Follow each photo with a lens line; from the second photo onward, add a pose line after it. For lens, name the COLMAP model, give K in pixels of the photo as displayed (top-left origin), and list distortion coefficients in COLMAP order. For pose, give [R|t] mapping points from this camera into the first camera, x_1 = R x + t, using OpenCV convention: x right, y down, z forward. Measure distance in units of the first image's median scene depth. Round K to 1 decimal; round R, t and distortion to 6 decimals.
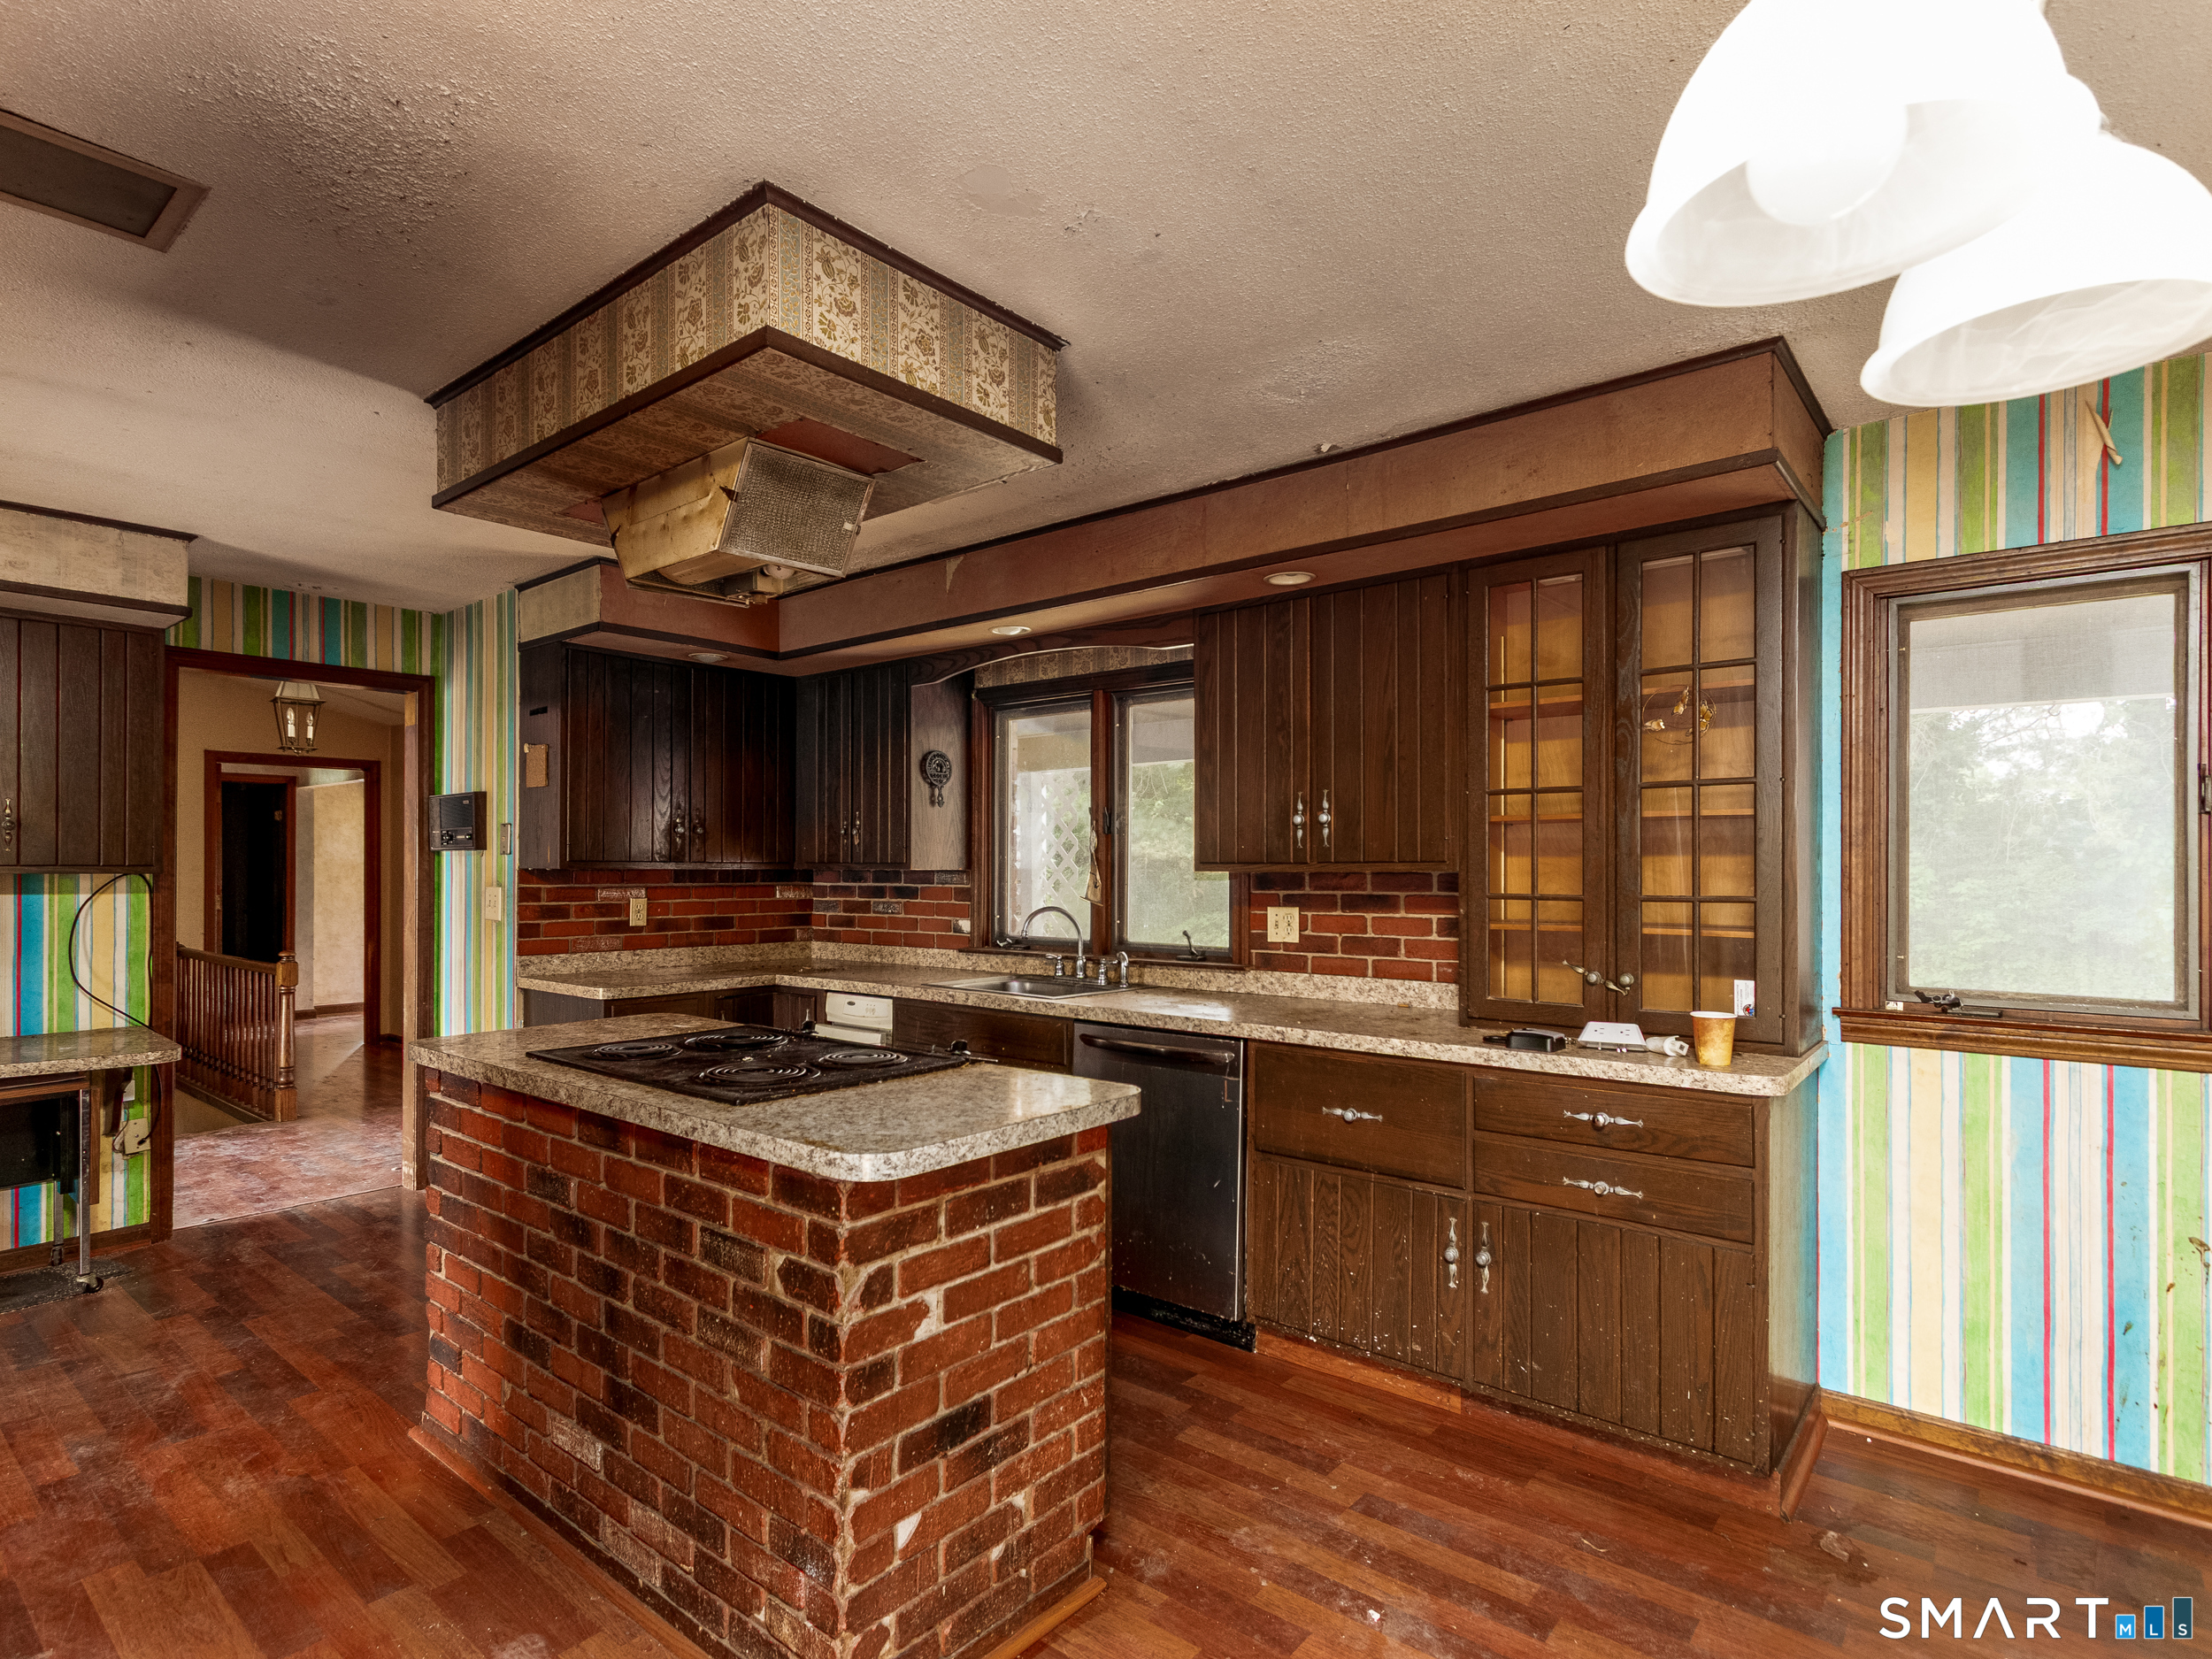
lens RADIAL K [[1147.9, 0, 1077.4], [0, 1147.9, 865.6], [0, 0, 1]] dist [0.010270, -0.000586]
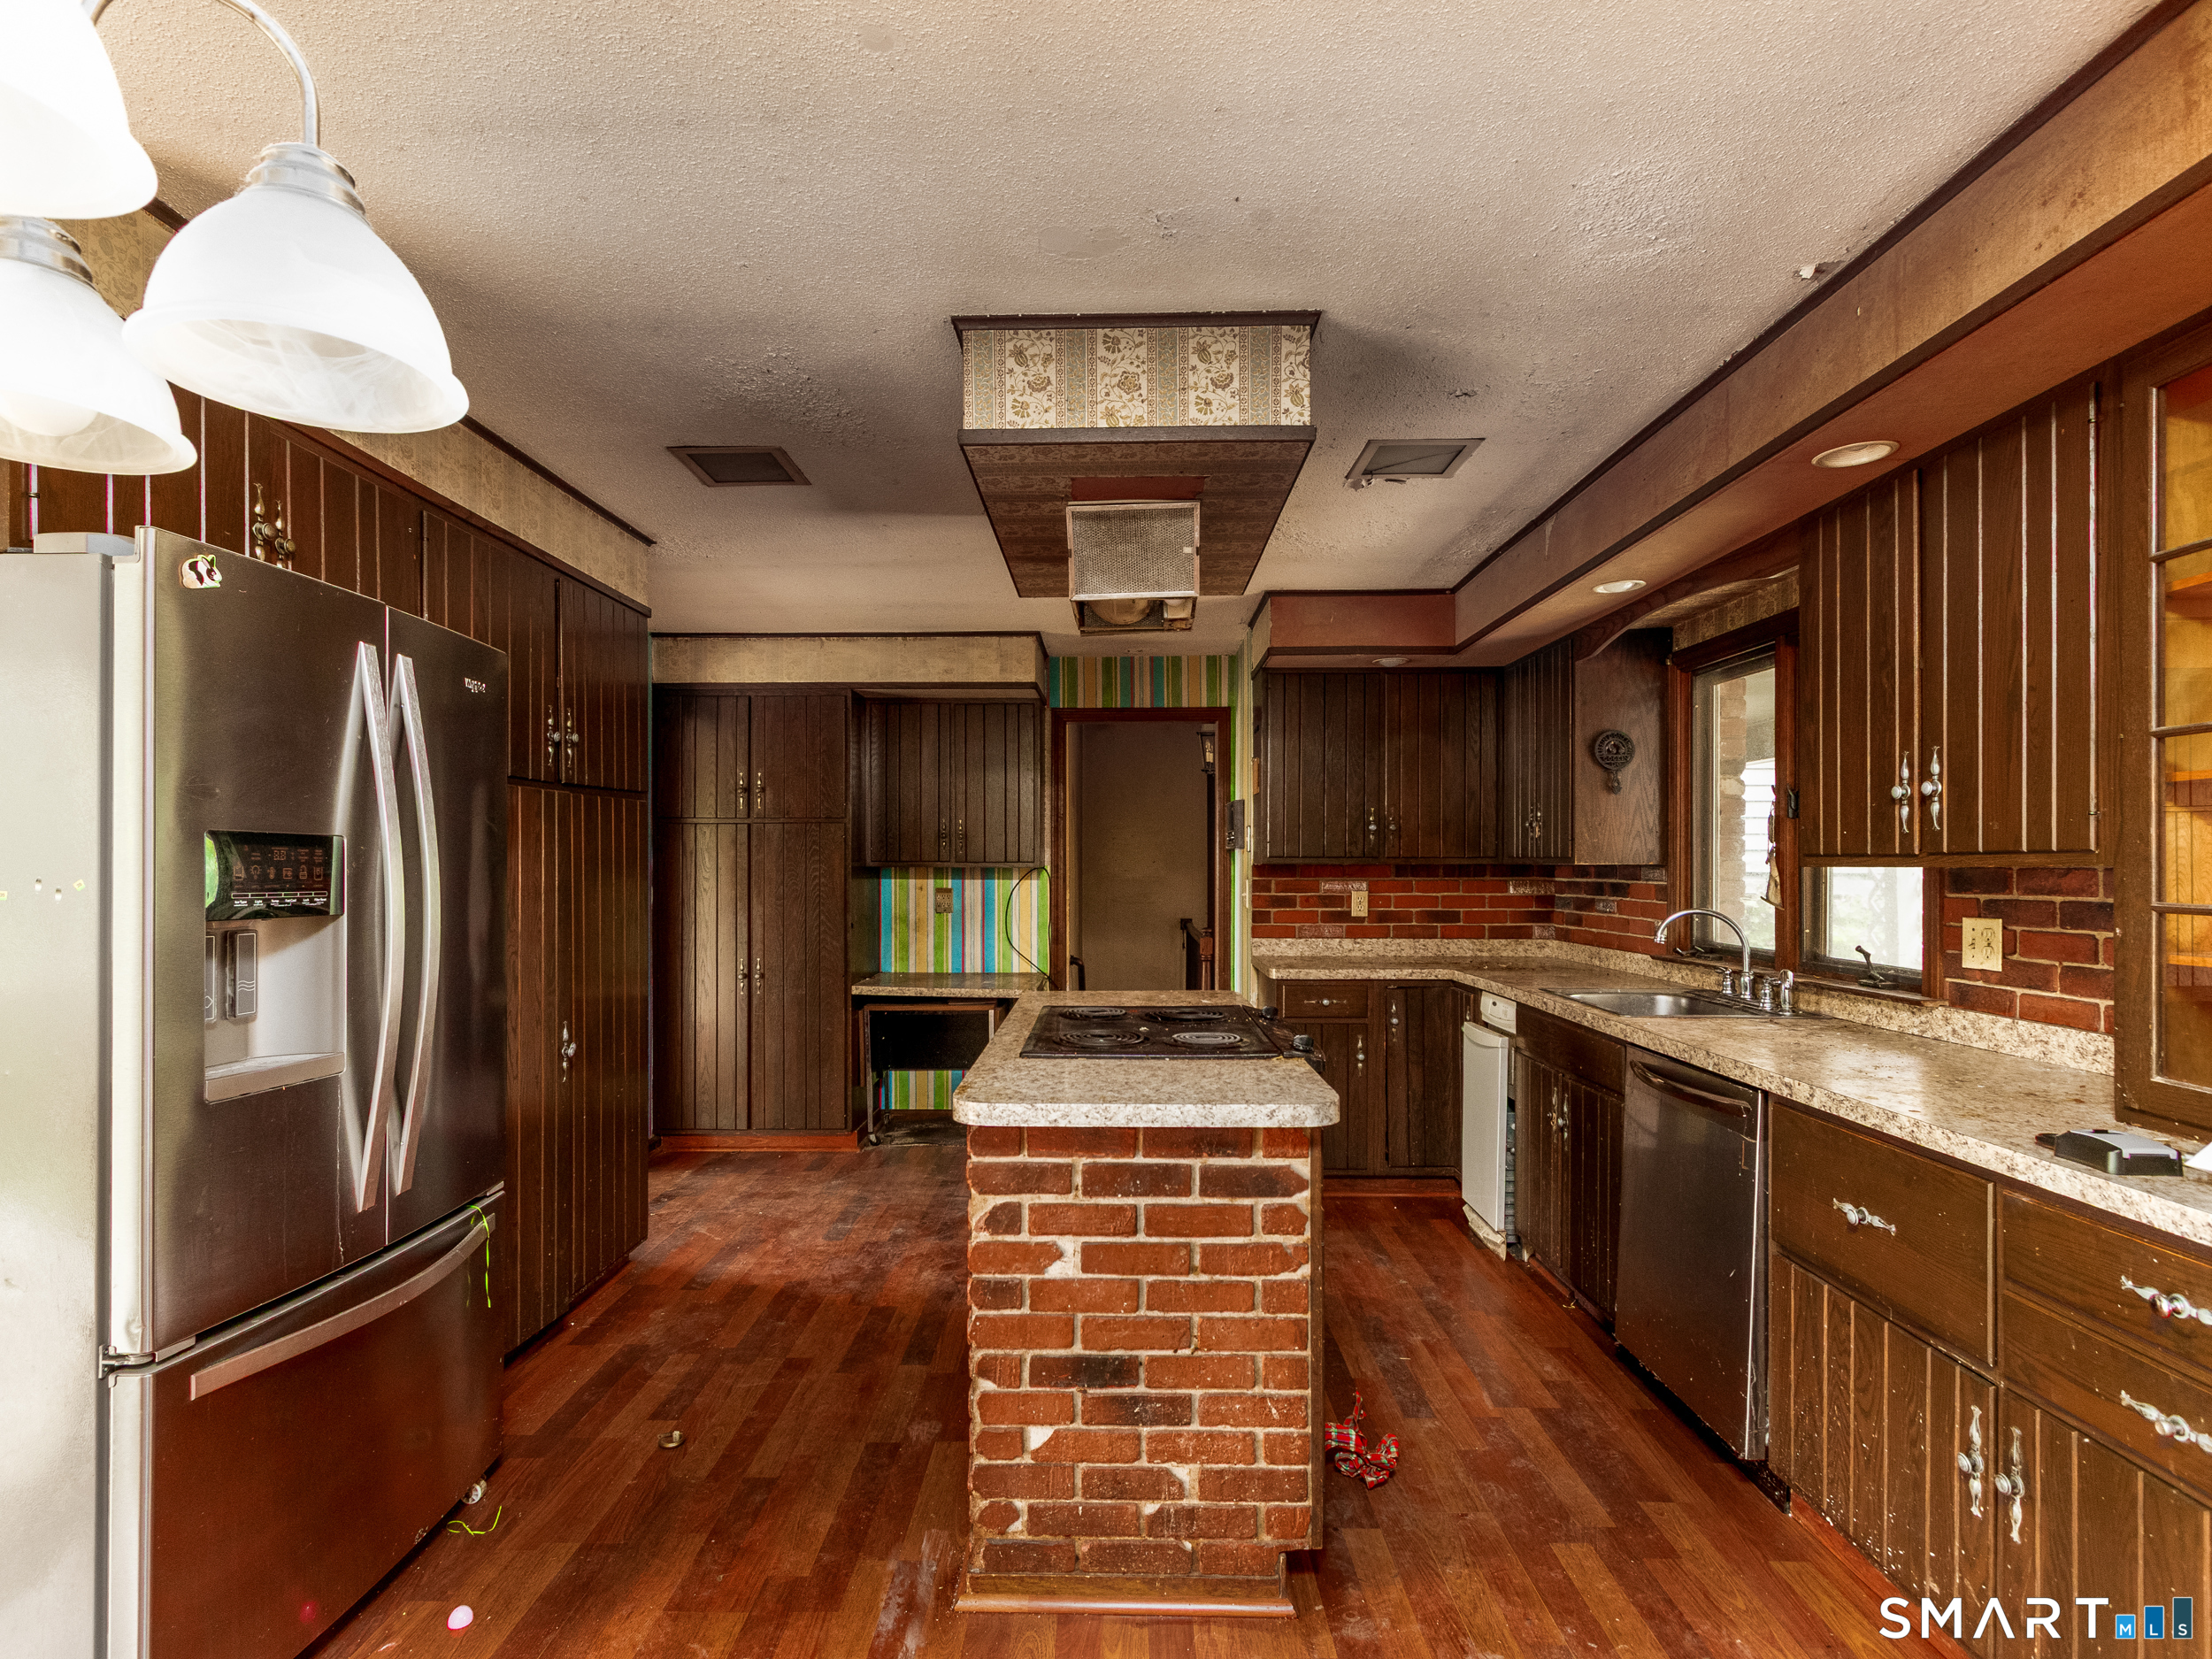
lens RADIAL K [[1147.9, 0, 1099.9], [0, 1147.9, 868.4], [0, 0, 1]] dist [0.010270, -0.000586]
pose [[0.627850, 0.001102, -0.778334, 0.561905], [0.004691, 0.999975, 0.005199, 0.000748], [0.778321, -0.006916, 0.627829, 0.233657]]
